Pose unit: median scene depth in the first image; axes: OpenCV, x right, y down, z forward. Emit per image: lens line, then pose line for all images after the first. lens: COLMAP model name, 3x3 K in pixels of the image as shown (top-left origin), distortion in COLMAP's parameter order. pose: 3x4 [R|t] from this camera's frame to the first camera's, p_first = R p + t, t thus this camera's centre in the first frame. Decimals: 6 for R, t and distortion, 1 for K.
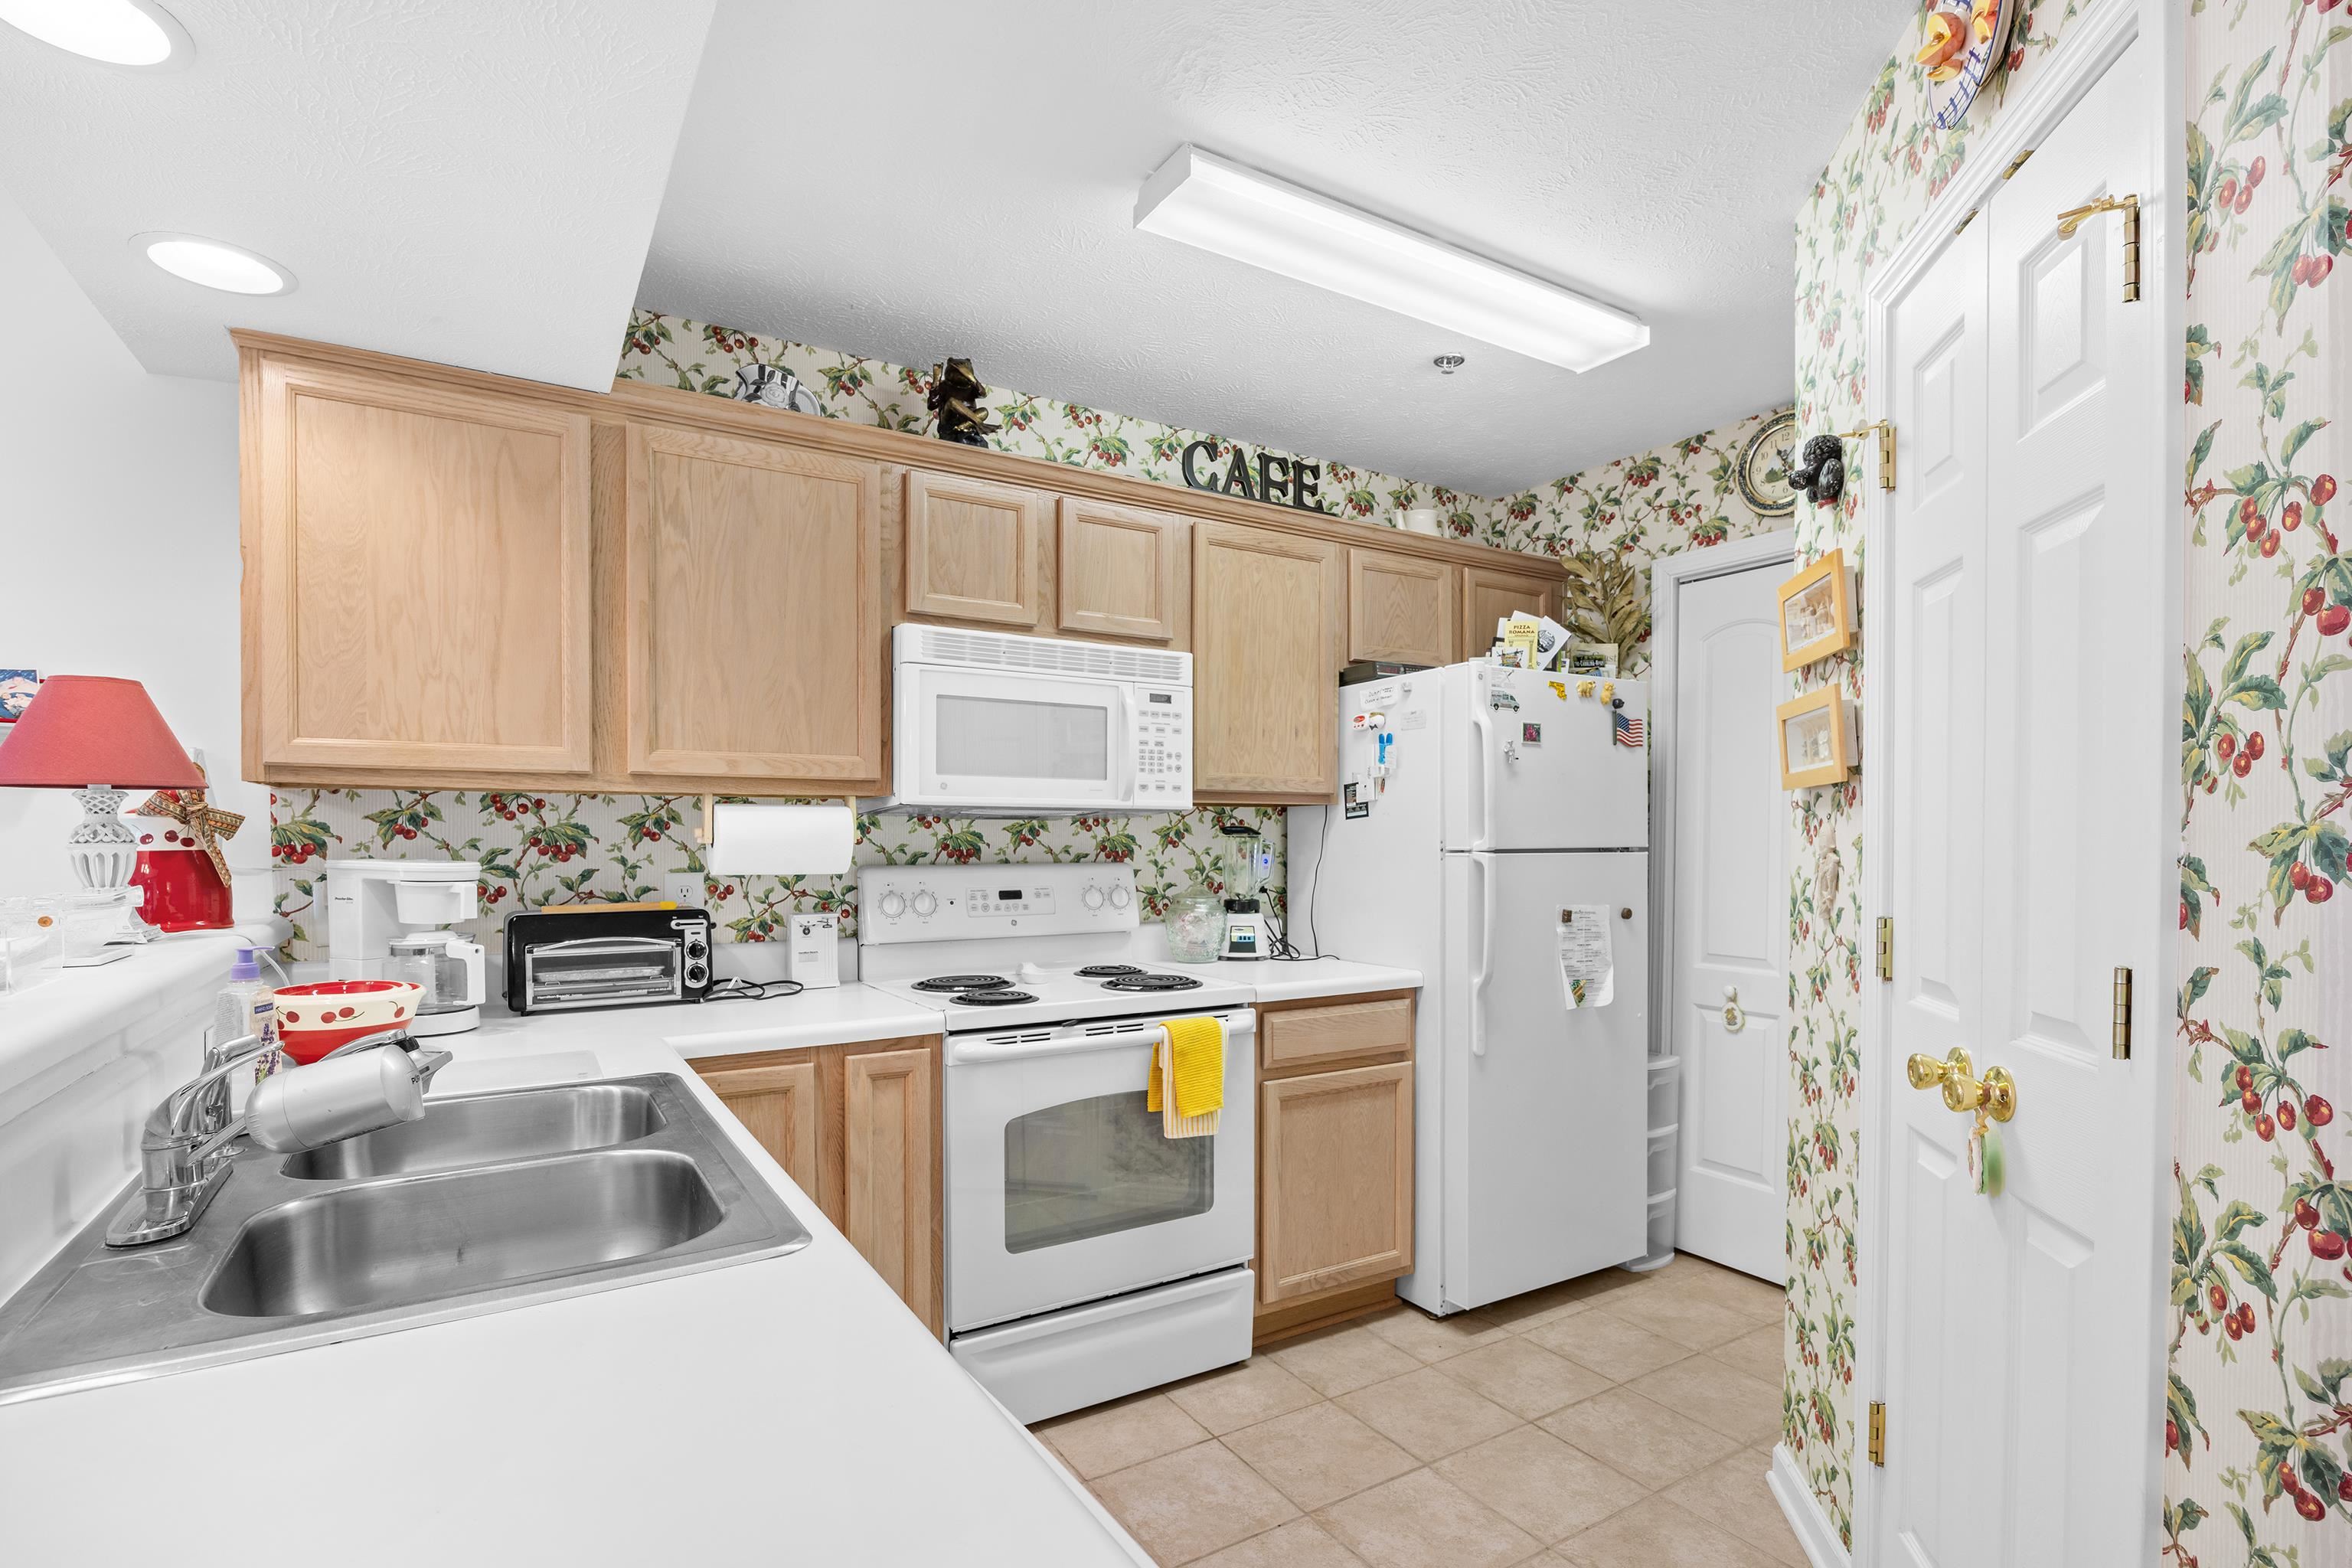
lens RADIAL K [[1110.4, 0, 1173.4], [0, 1110.4, 854.1], [0, 0, 1]] dist [-0.012802, 0.000851]
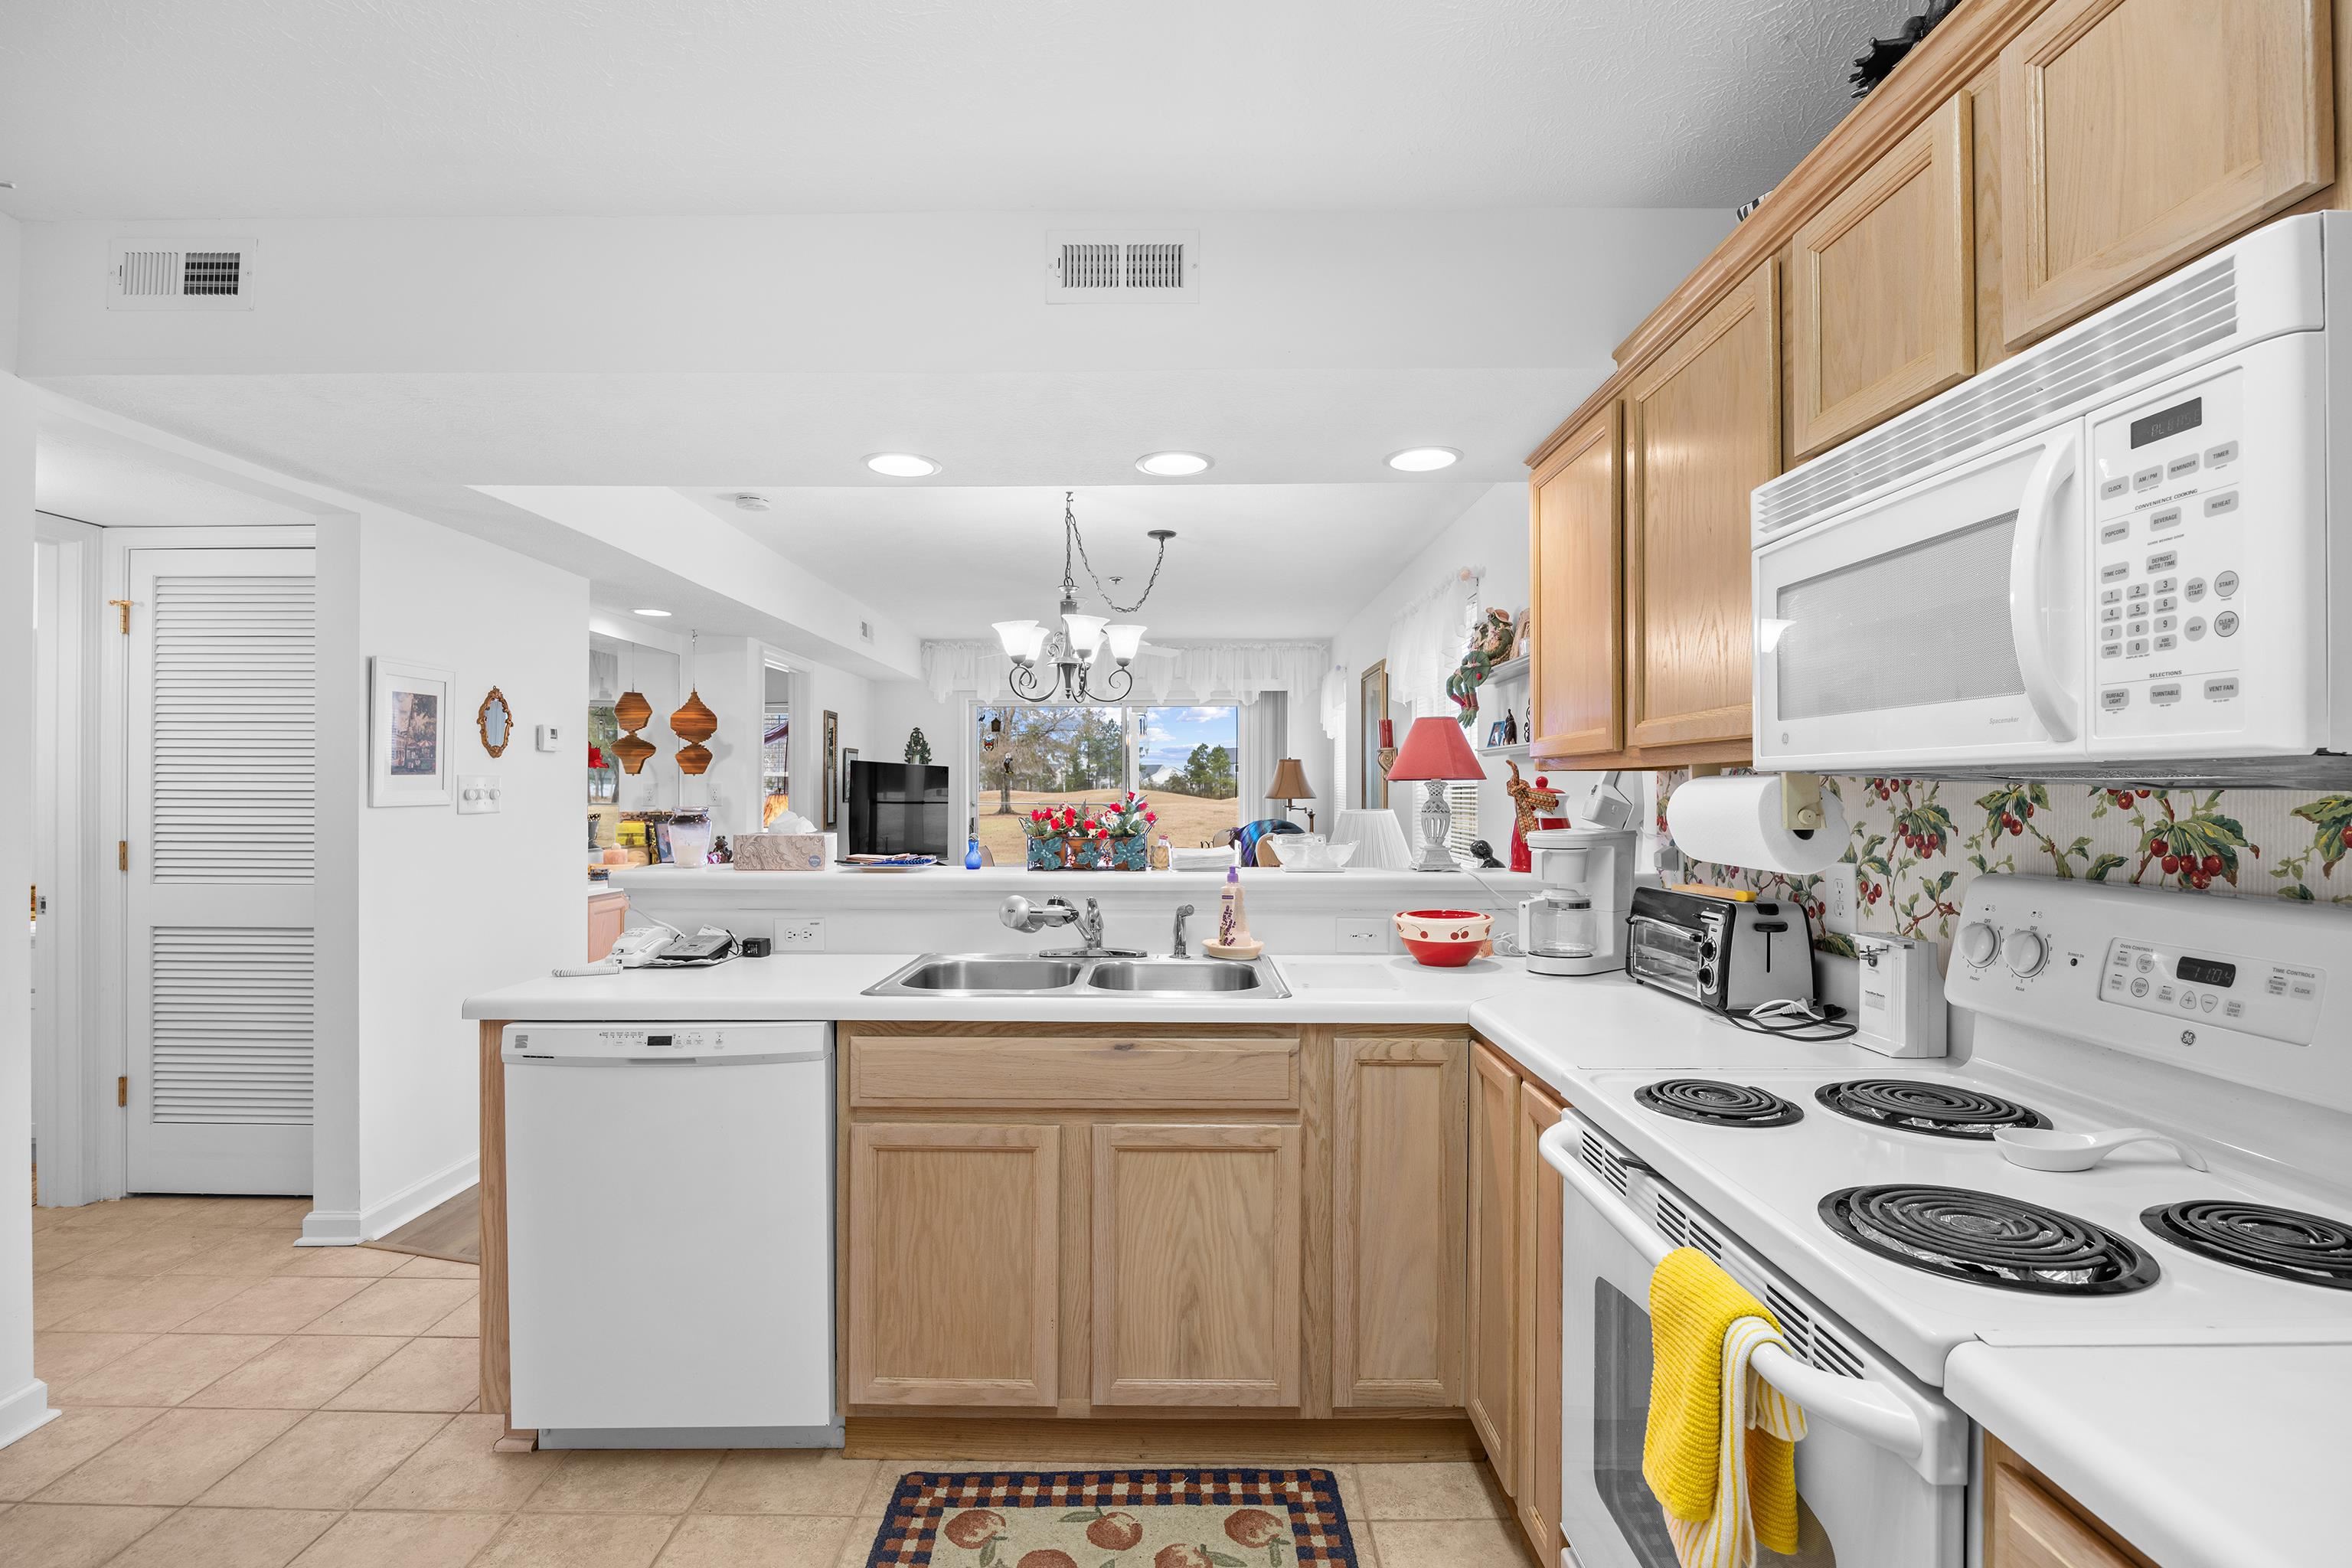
lens RADIAL K [[1087.5, 0, 1181.4], [0, 1087.5, 783.7], [0, 0, 1]] dist [-0.011276, 0.000241]
pose [[-0.519524, -0.007192, -0.854426, 0.411247], [-0.015380, 0.999881, 0.000936, -0.029059], [0.854317, 0.013627, -0.519573, 0.914281]]
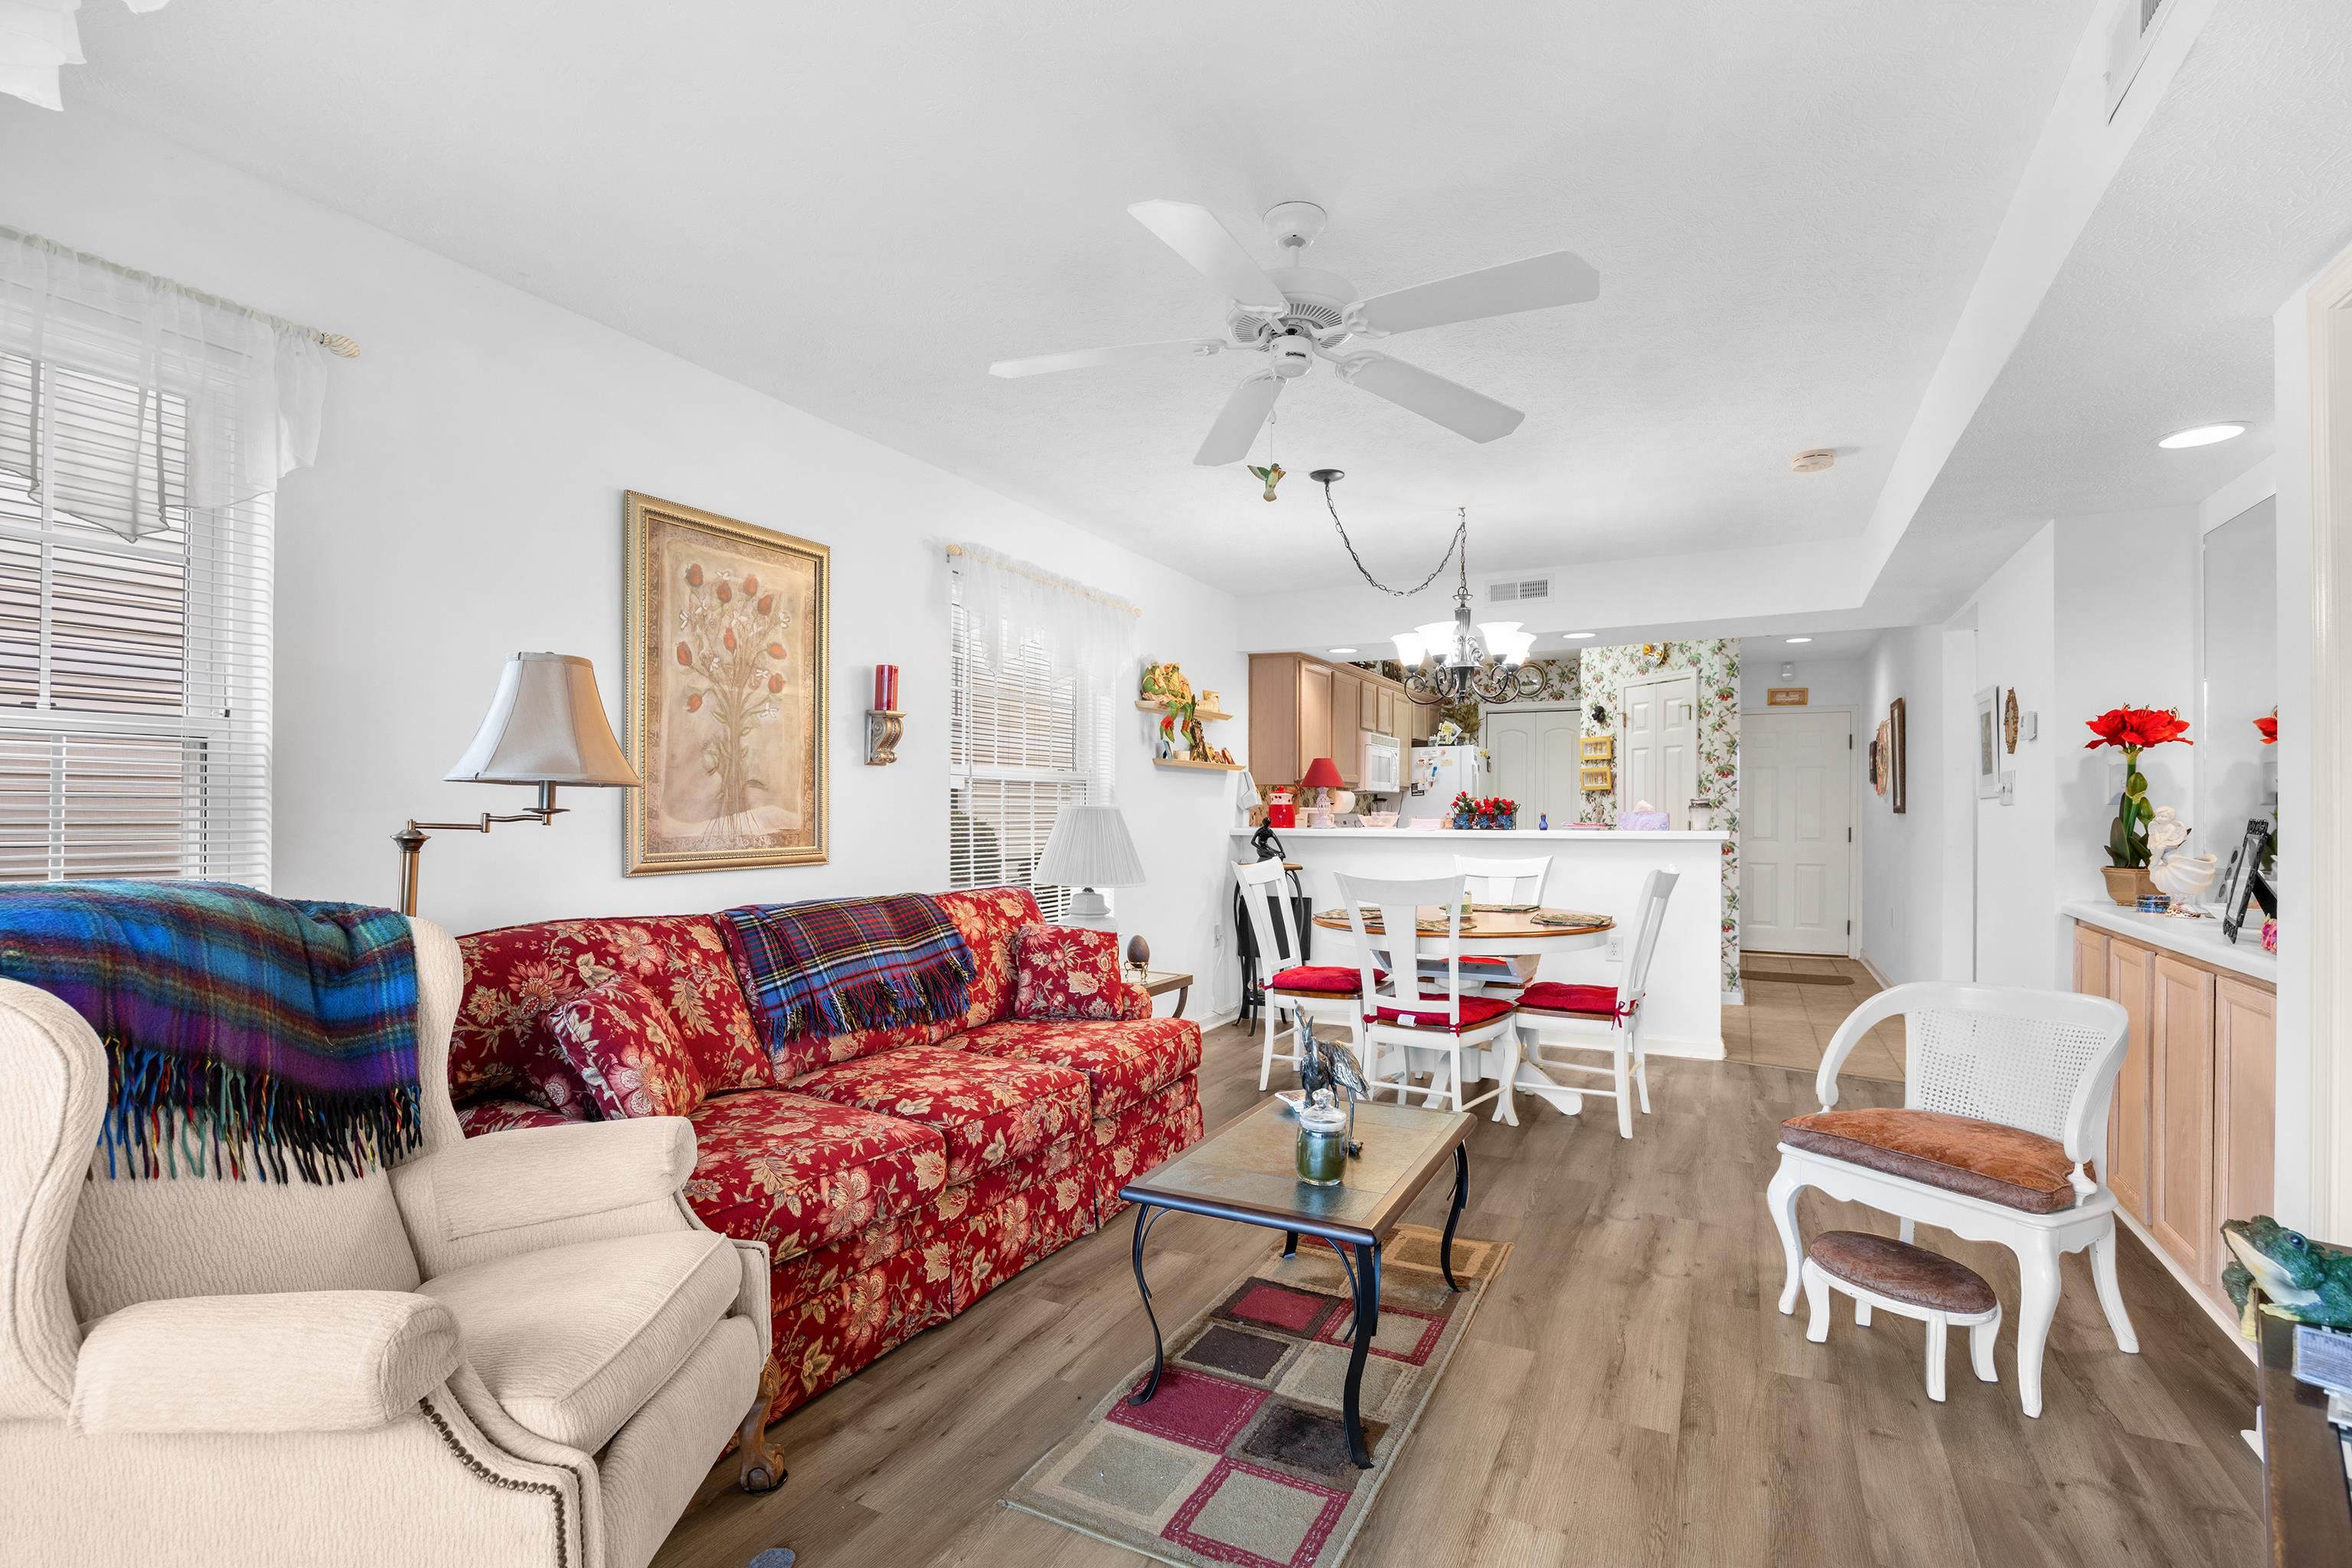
lens RADIAL K [[1083.6, 0, 1173.5], [0, 1083.6, 819.1], [0, 0, 1]] dist [-0.018605, 0.000636]
pose [[0.858604, -0.004051, 0.512623, -1.975437], [0.007655, 0.999959, -0.004920, 0.039392], [-0.512581, 0.008148, 0.858600, -1.148669]]
